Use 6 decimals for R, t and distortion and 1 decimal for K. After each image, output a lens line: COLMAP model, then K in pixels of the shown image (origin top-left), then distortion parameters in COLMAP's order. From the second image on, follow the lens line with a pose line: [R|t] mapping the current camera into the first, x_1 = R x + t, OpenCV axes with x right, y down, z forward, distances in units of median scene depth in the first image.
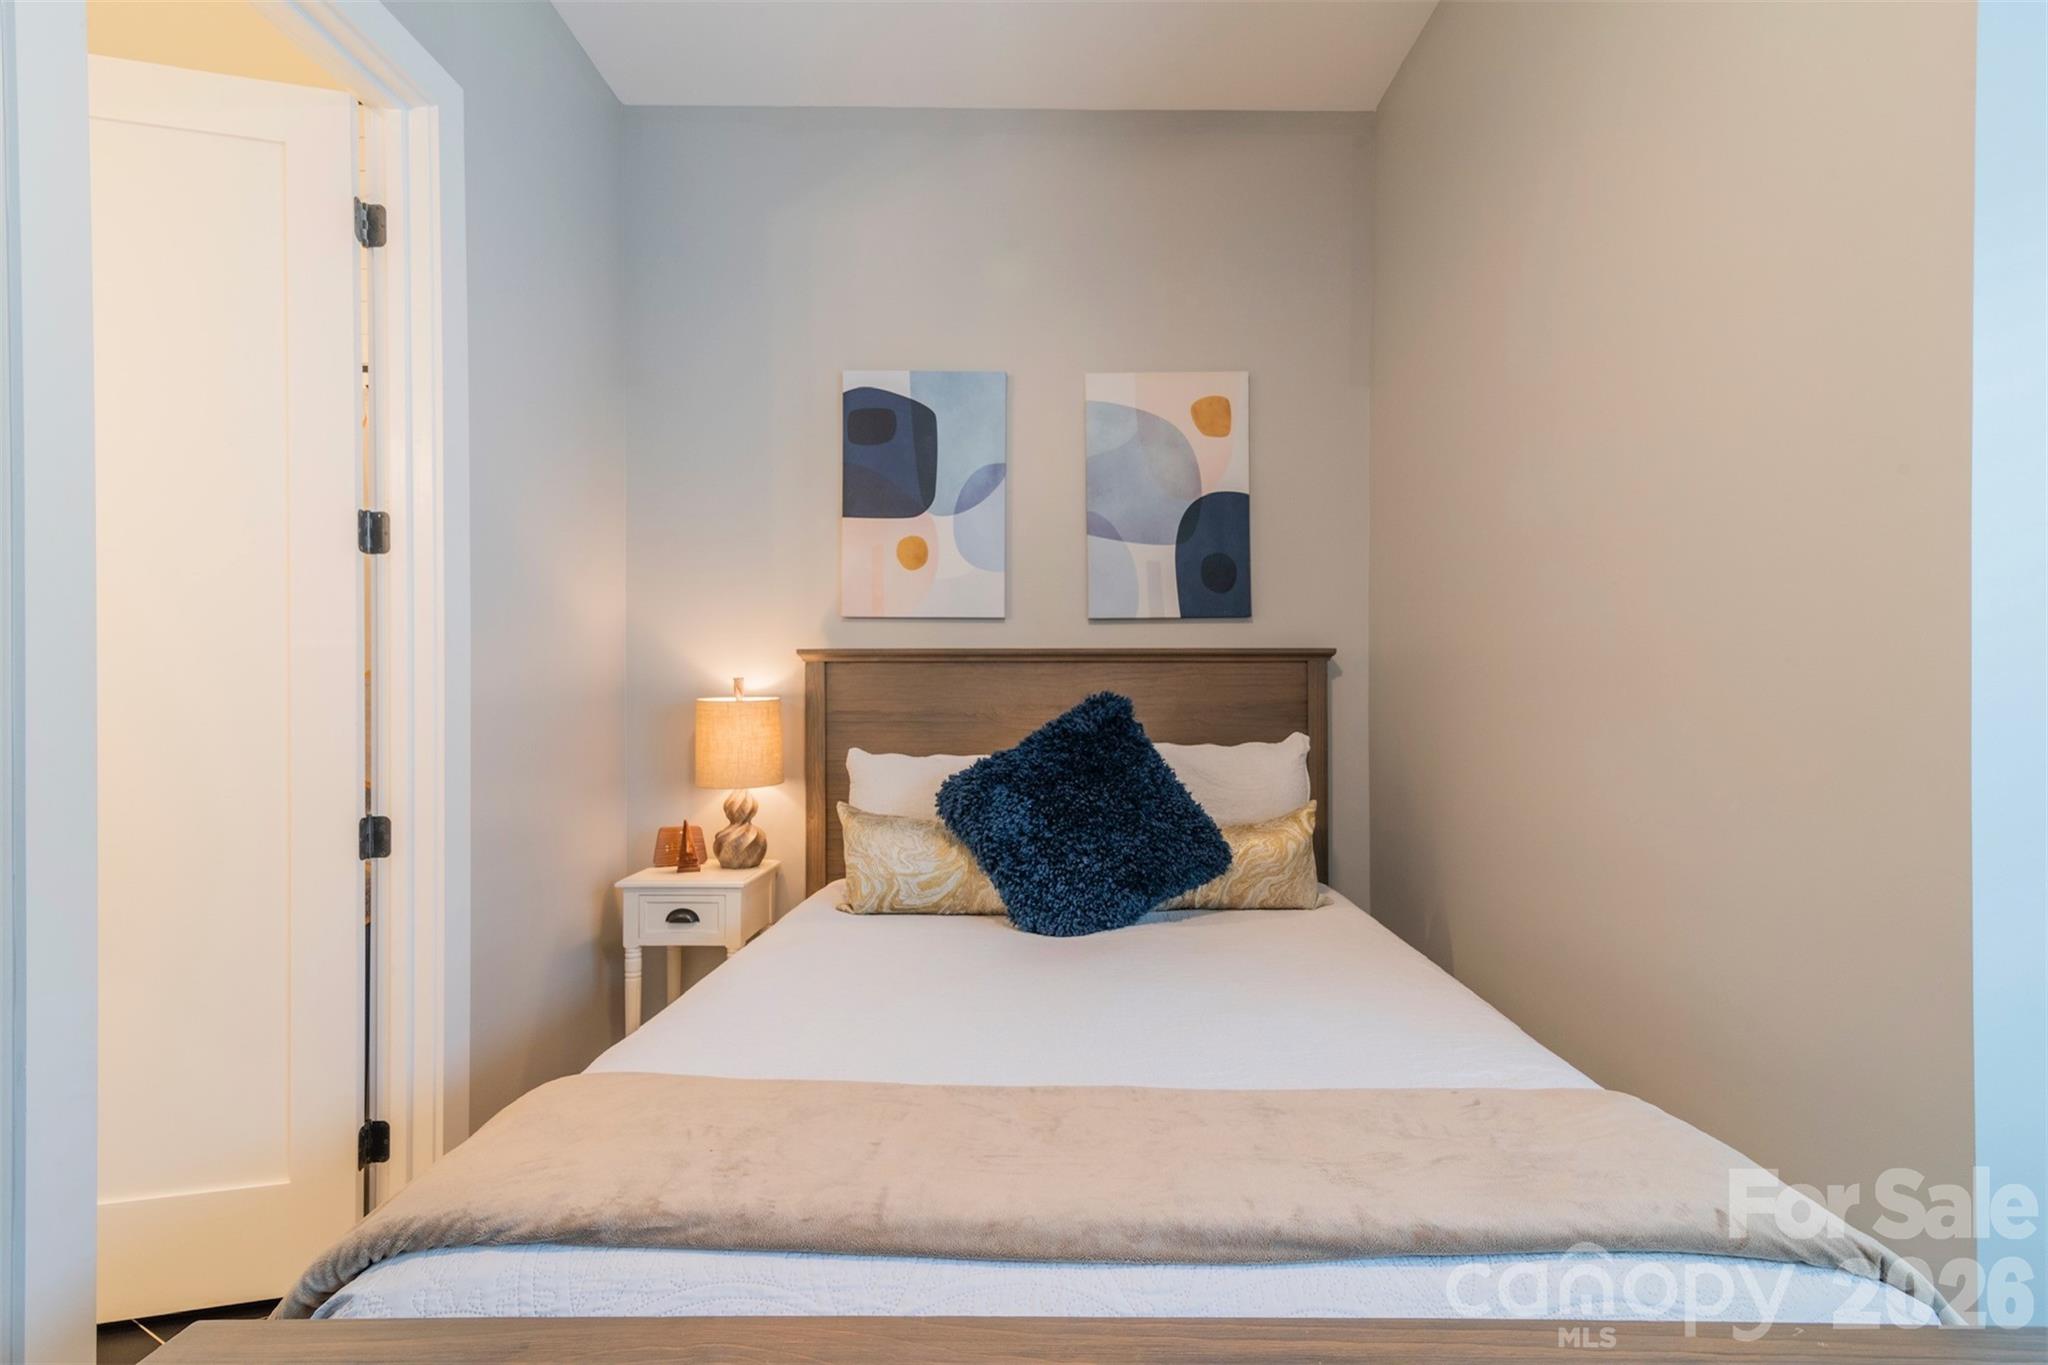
lens RADIAL K [[940.7, 0, 1037.5], [0, 940.7, 658.8], [0, 0, 1]] dist [0.011881, -0.000061]
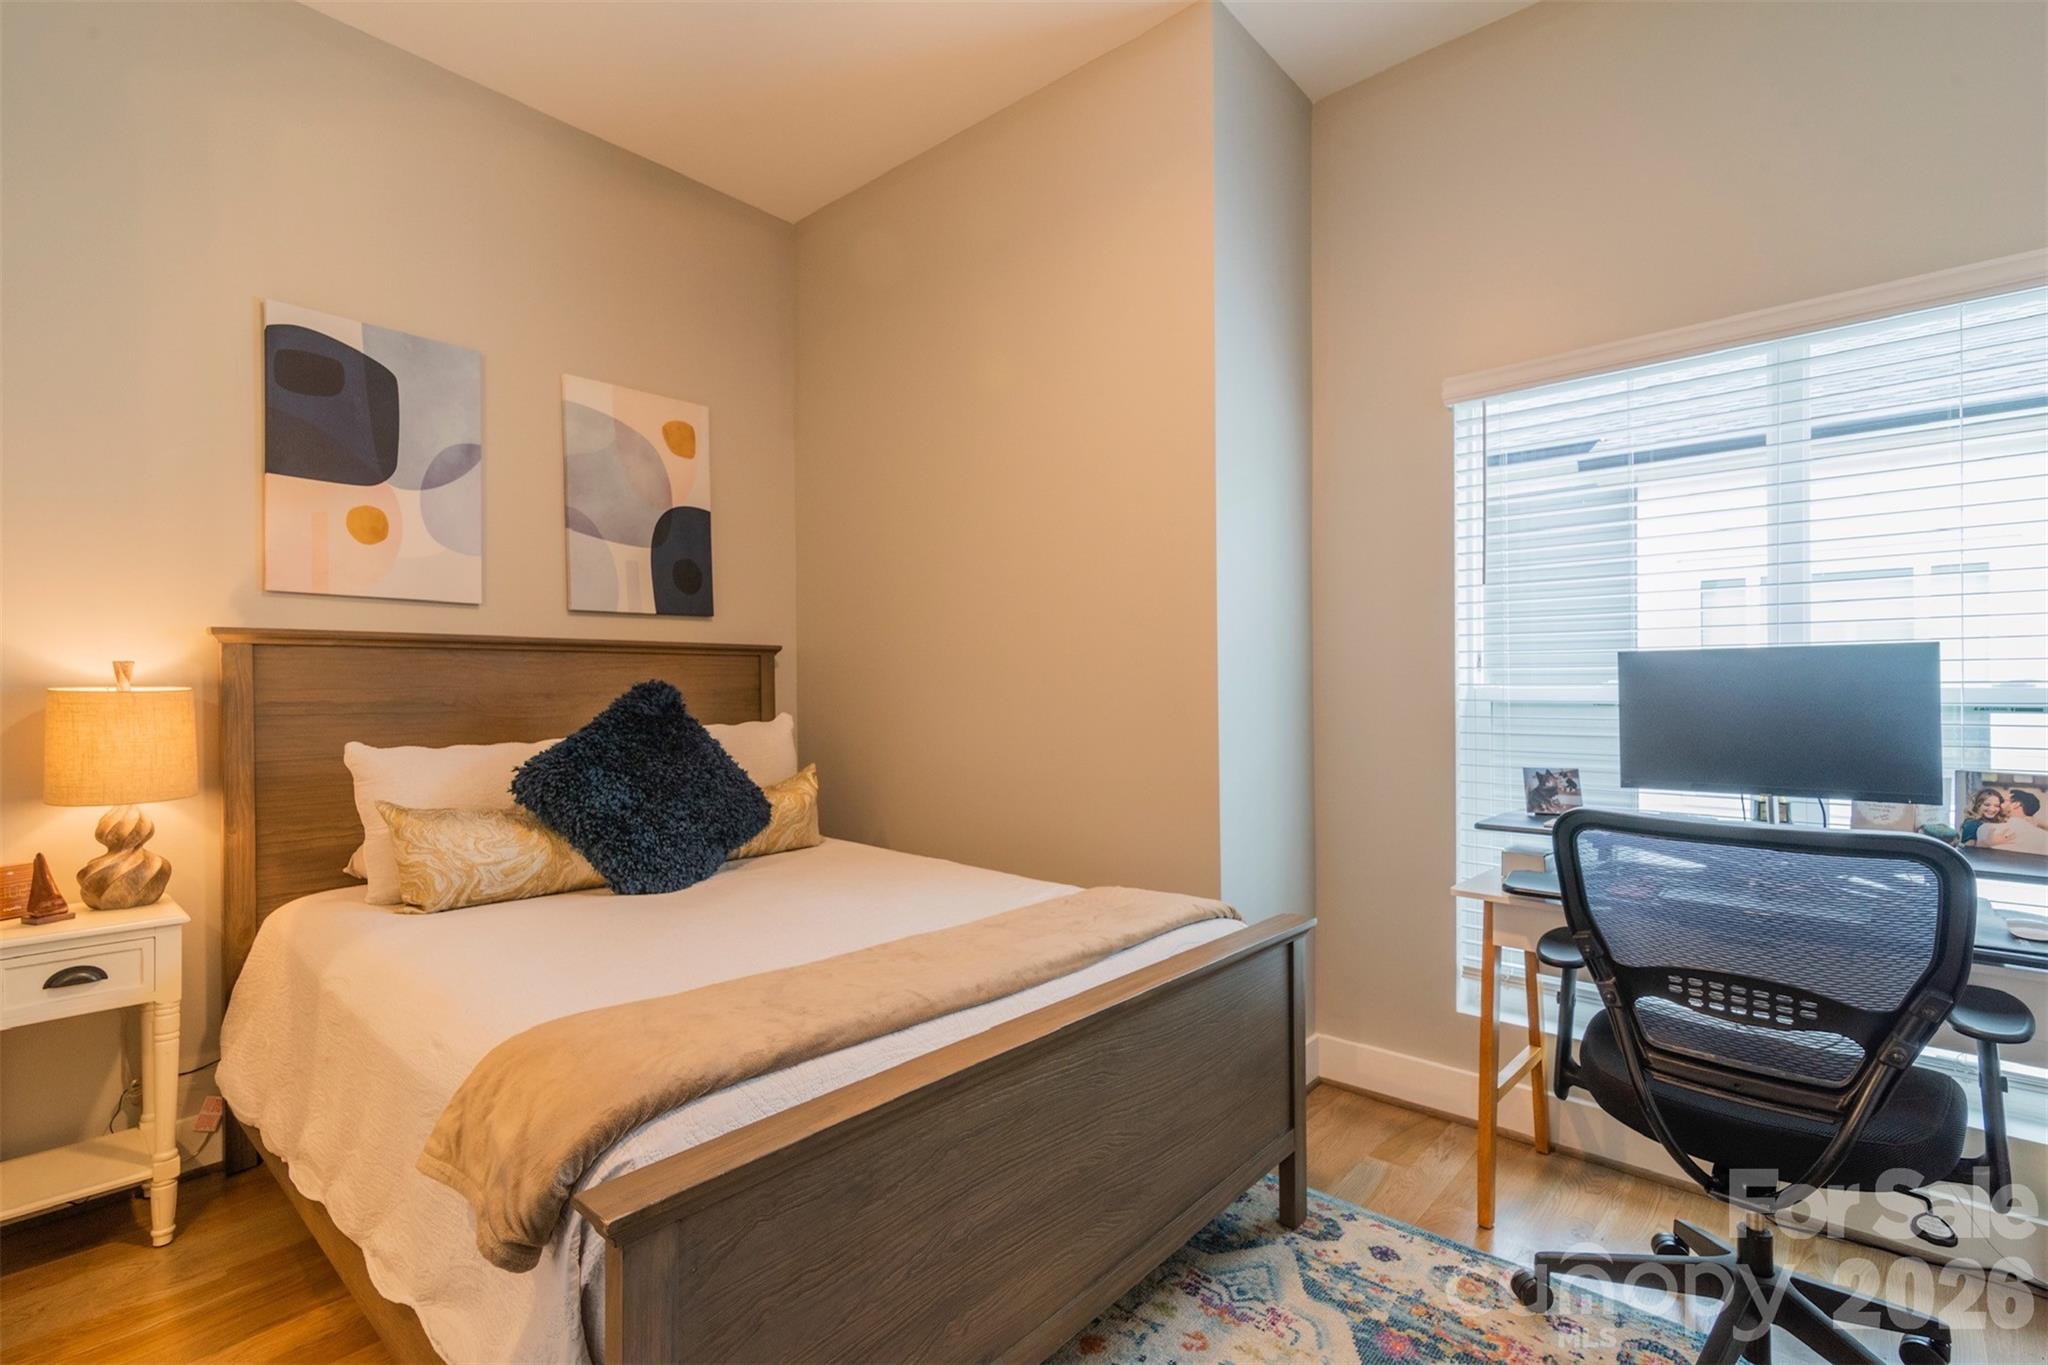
lens RADIAL K [[928.3, 0, 1022.4], [0, 928.3, 612.0], [0, 0, 1]] dist [0.002563, 0.000157]
pose [[0.666260, 0.056880, 0.743547, -0.431717], [-0.025529, 0.998242, -0.053489, 0.001848], [-0.745283, 0.016655, 0.666541, -0.066976]]
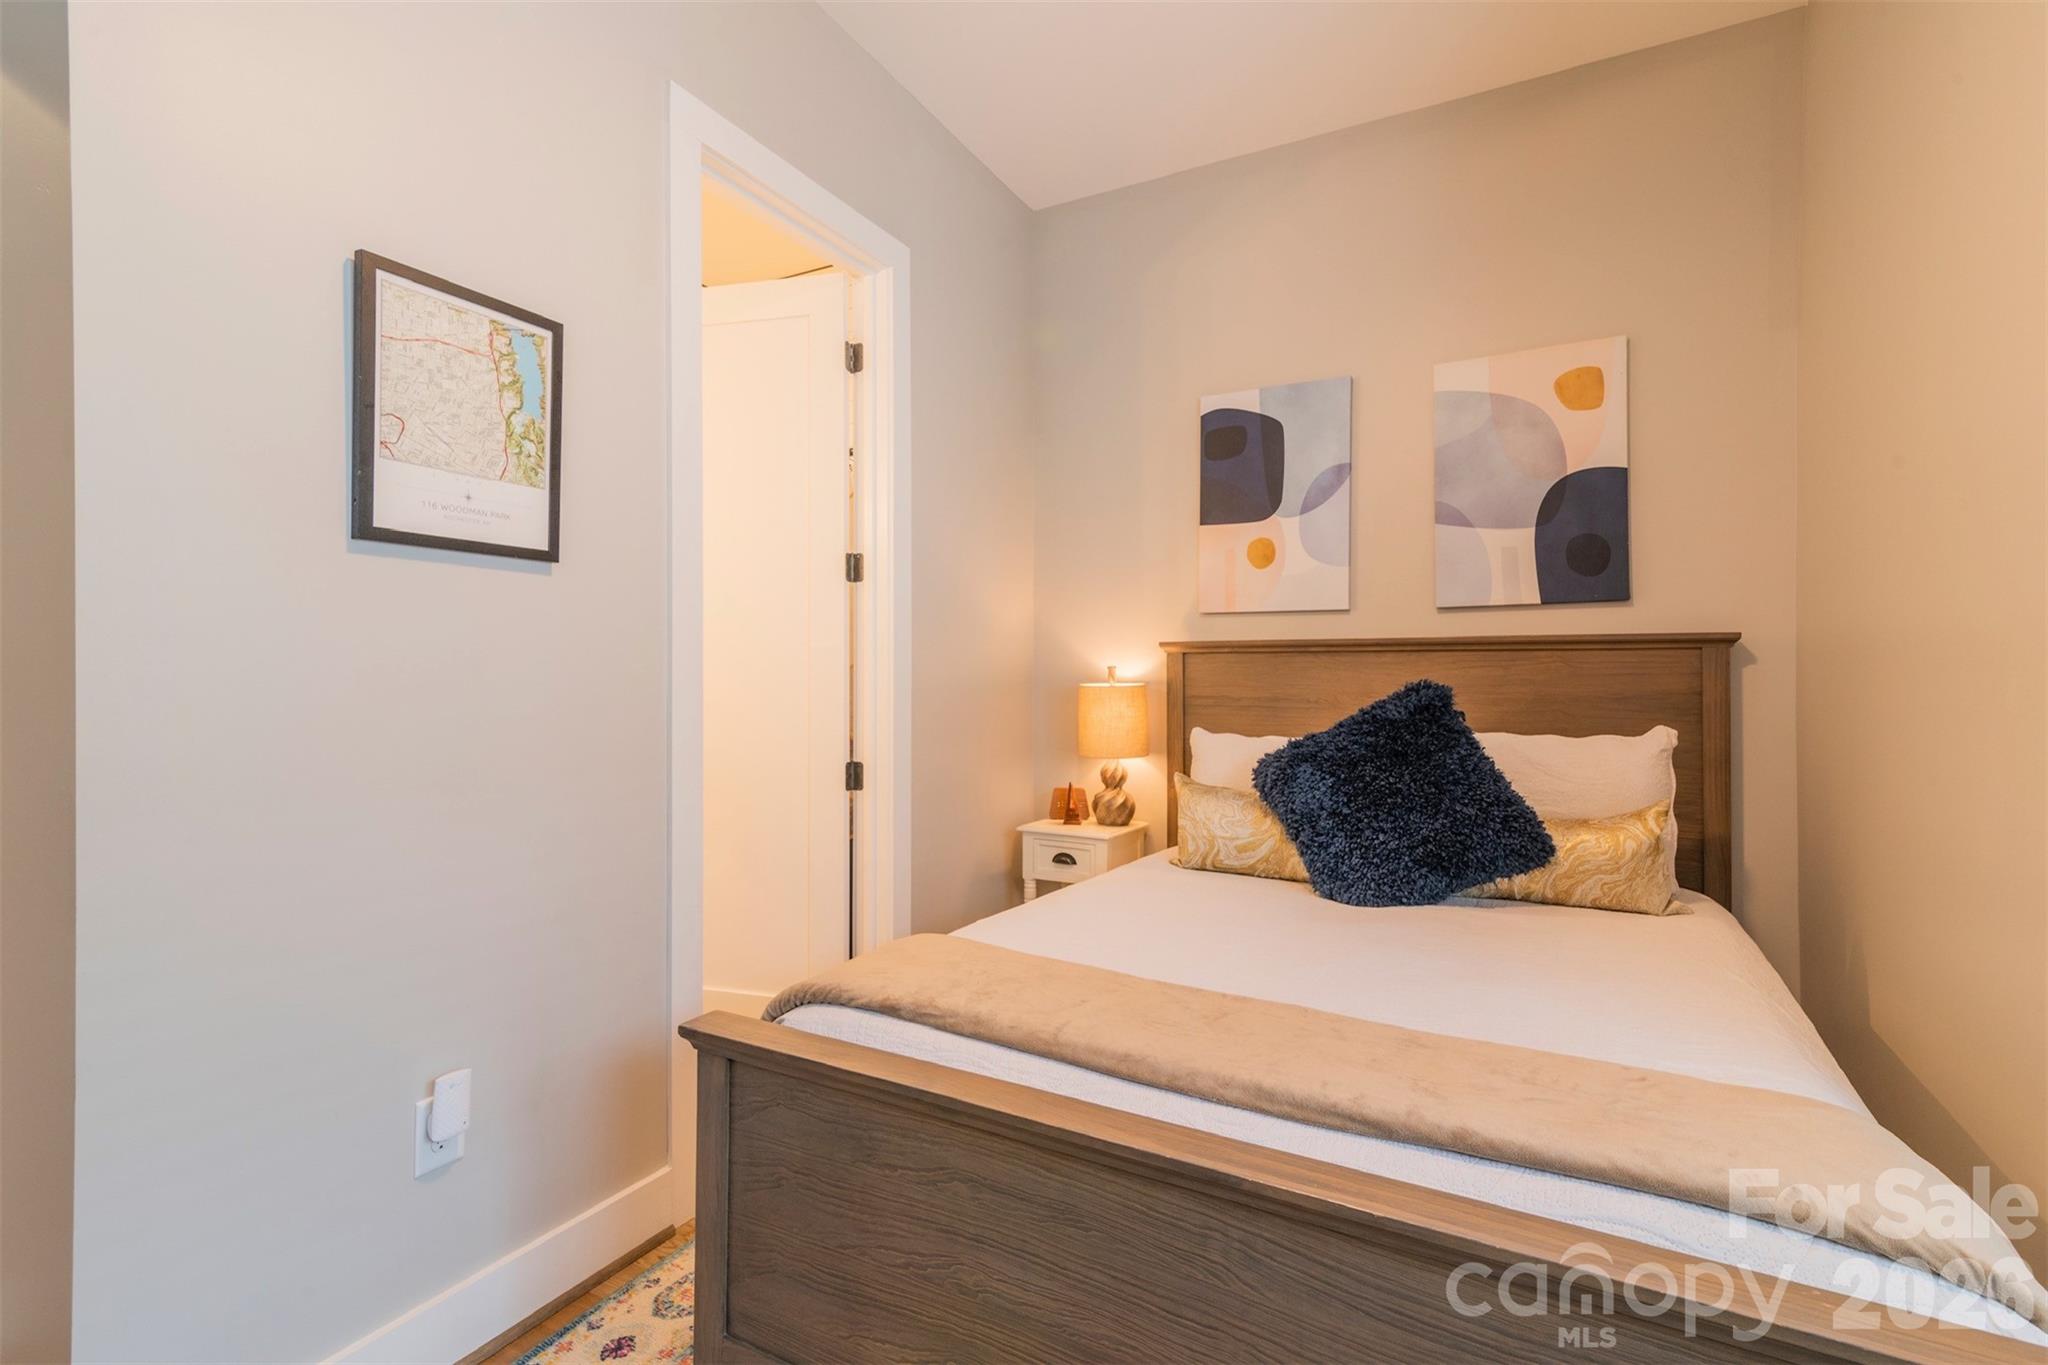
lens RADIAL K [[925.3, 0, 1018.9], [0, 925.3, 625.1], [0, 0, 1]] dist [0.013157, -0.000212]
pose [[0.875027, -0.022922, -0.483531, 0.164316], [0.011237, 0.999571, -0.027048, -0.002388], [0.483944, 0.018234, 0.874909, -0.099711]]
